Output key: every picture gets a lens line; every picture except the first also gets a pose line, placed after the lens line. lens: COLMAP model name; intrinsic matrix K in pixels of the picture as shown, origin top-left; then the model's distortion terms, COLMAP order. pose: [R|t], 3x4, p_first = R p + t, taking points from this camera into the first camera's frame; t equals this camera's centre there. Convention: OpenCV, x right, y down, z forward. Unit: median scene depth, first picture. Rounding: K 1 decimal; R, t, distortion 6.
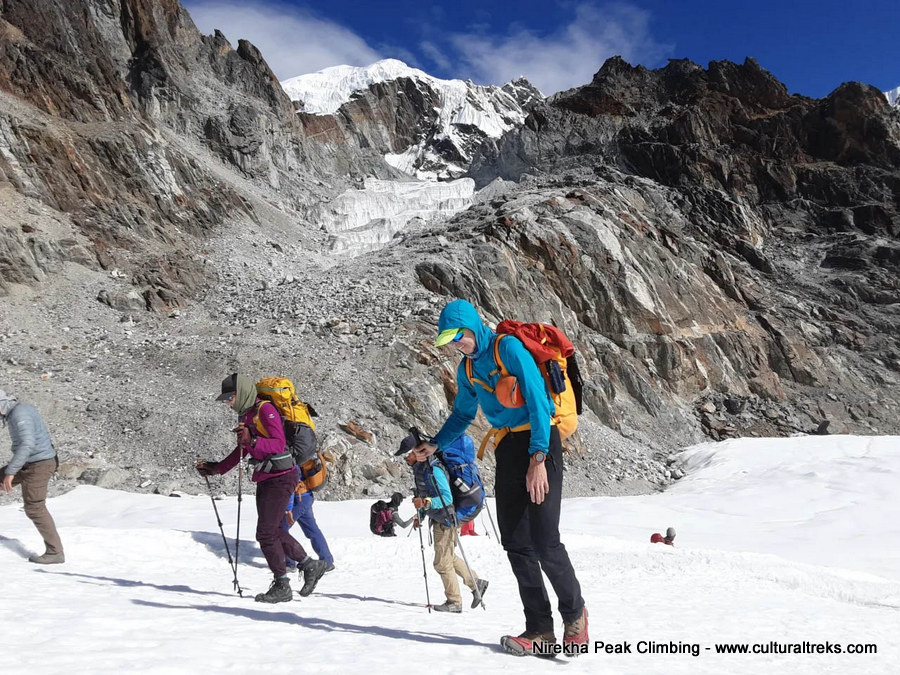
lens RADIAL K [[719.3, 0, 450.2], [0, 719.3, 337.8], [0, 0, 1]] dist [0.030014, -0.058734]
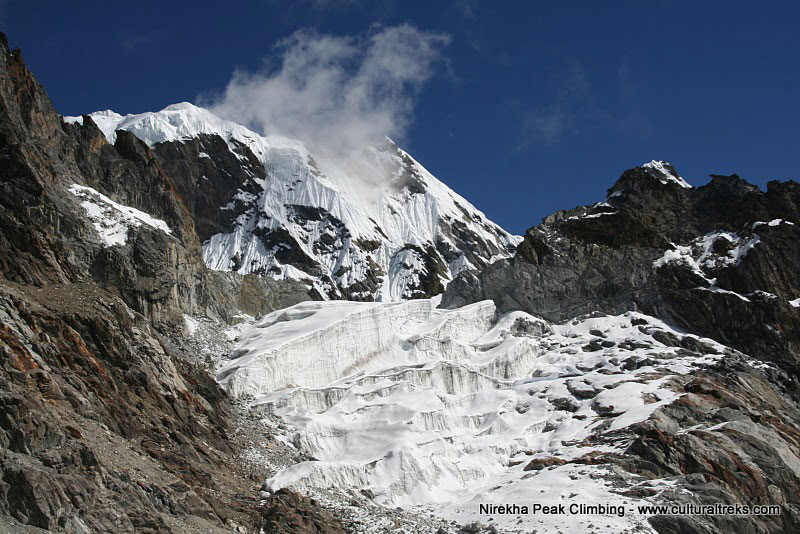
lens RADIAL K [[1185.4, 0, 401.3], [0, 1185.4, 263.5], [0, 0, 1]] dist [0.111574, 0.000000]
pose [[0.988563, 0.017868, 0.149749, -0.201549], [0.015740, 0.975310, -0.220280, -0.033816], [-0.149988, 0.220118, 0.963873, -0.118390]]
